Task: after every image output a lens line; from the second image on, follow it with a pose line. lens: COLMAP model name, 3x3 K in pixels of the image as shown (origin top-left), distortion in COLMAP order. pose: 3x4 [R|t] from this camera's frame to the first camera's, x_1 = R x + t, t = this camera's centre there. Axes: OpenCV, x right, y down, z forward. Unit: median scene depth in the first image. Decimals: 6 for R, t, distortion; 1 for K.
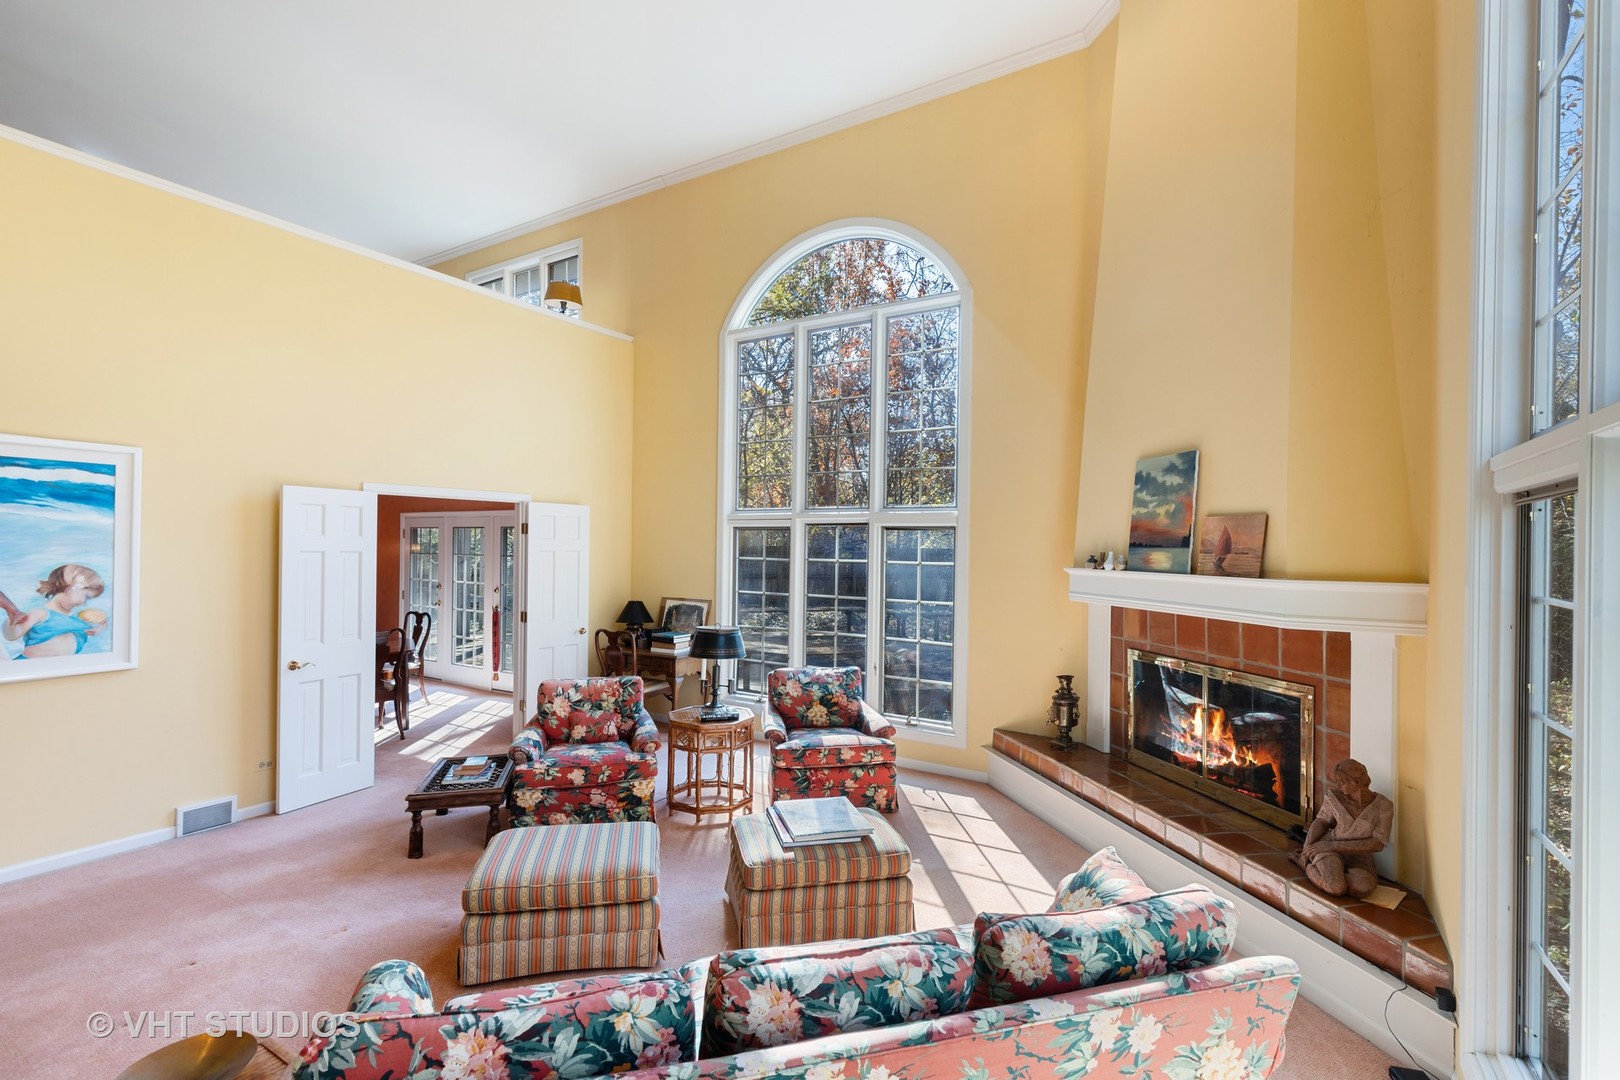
lens RADIAL K [[733.0, 0, 816.9], [0, 733.0, 538.1], [0, 0, 1]] dist [0.021970, -0.007250]
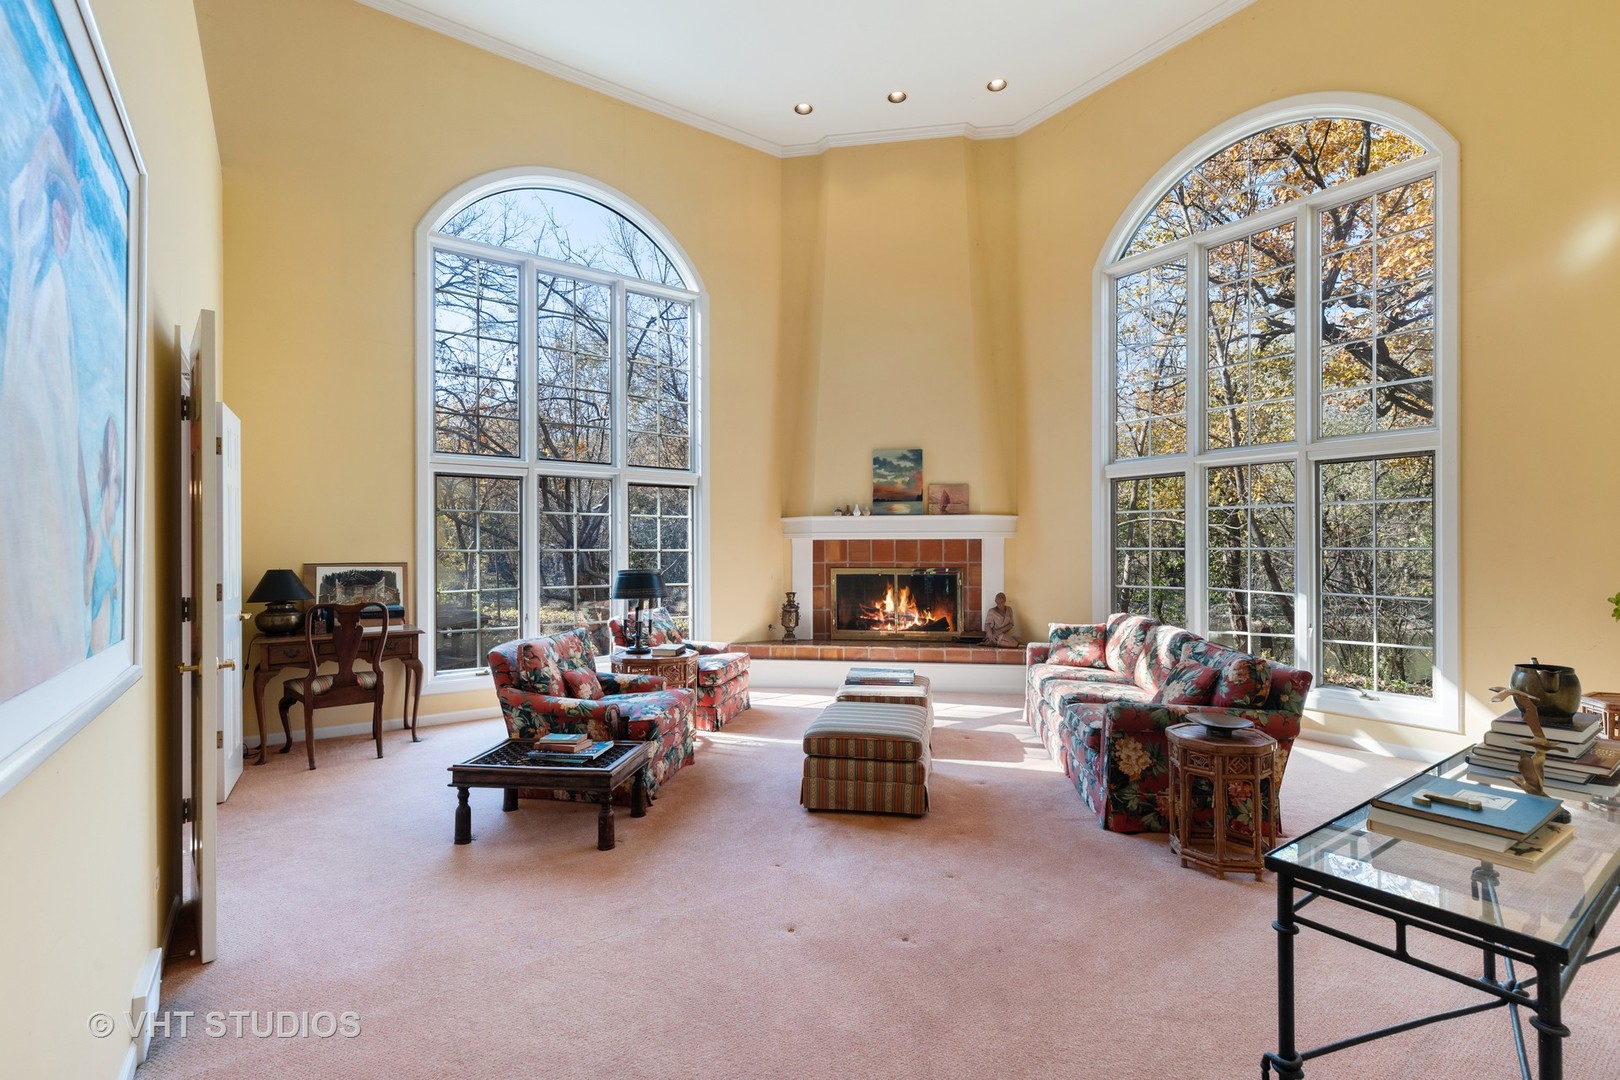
lens RADIAL K [[733.0, 0, 816.9], [0, 733.0, 538.1], [0, 0, 1]] dist [0.021970, -0.007250]
pose [[0.382027, -0.000379, 0.924151, -1.221248], [-0.000581, 1.000000, 0.000650, 0.098495], [-0.924151, -0.000785, 0.382027, 0.497153]]
